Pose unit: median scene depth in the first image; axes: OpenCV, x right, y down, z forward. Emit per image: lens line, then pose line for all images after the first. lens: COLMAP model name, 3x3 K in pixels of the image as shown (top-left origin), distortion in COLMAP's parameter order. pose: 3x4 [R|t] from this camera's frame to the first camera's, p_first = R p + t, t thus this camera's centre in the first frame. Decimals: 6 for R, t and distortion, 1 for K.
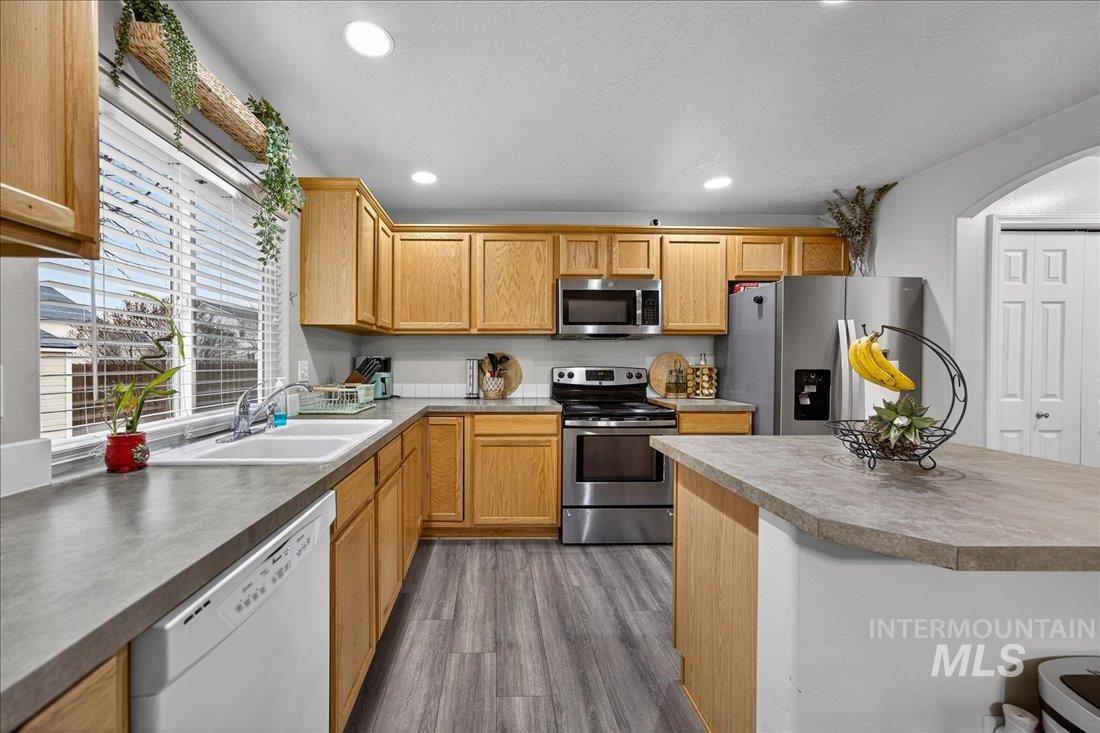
lens RADIAL K [[435.8, 0, 531.0], [0, 435.8, 355.4], [0, 0, 1]] dist [0.000368, 0.000120]
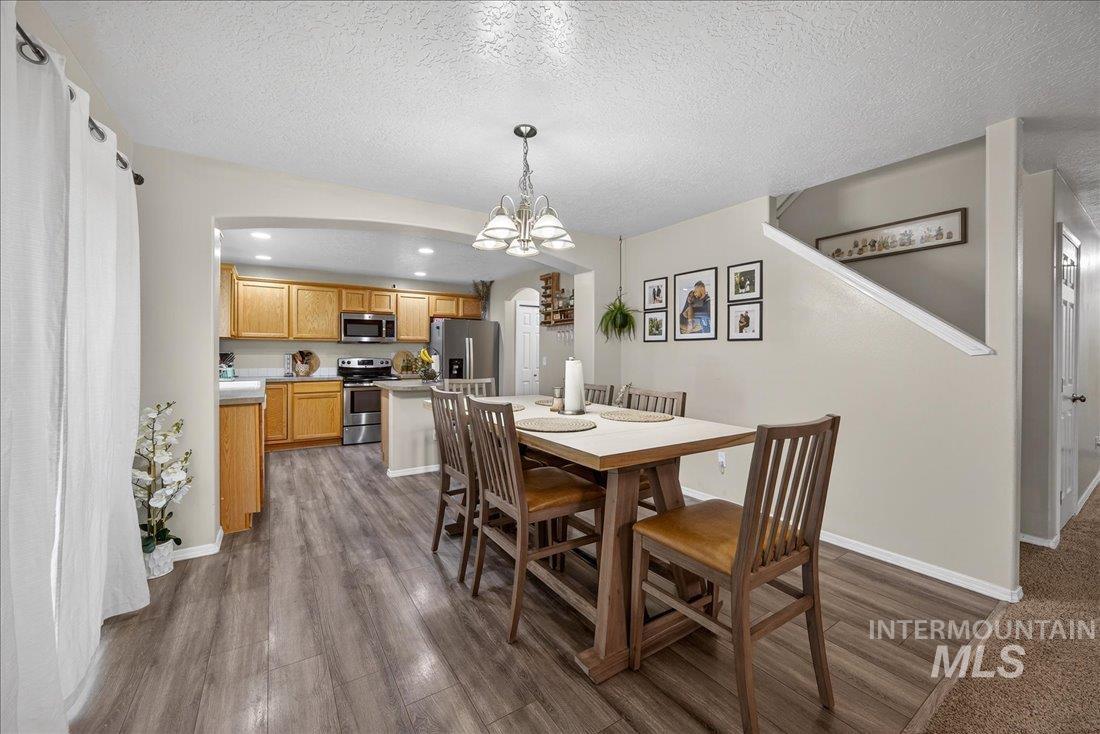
lens RADIAL K [[435.8, 0, 531.0], [0, 435.8, 355.9], [0, 0, 1]] dist [0.000368, 0.000120]
pose [[0.896025, -0.000976, 0.444003, -0.041559], [-0.006169, 0.999874, 0.014648, -0.016103], [-0.443961, -0.015864, 0.895906, -1.088268]]
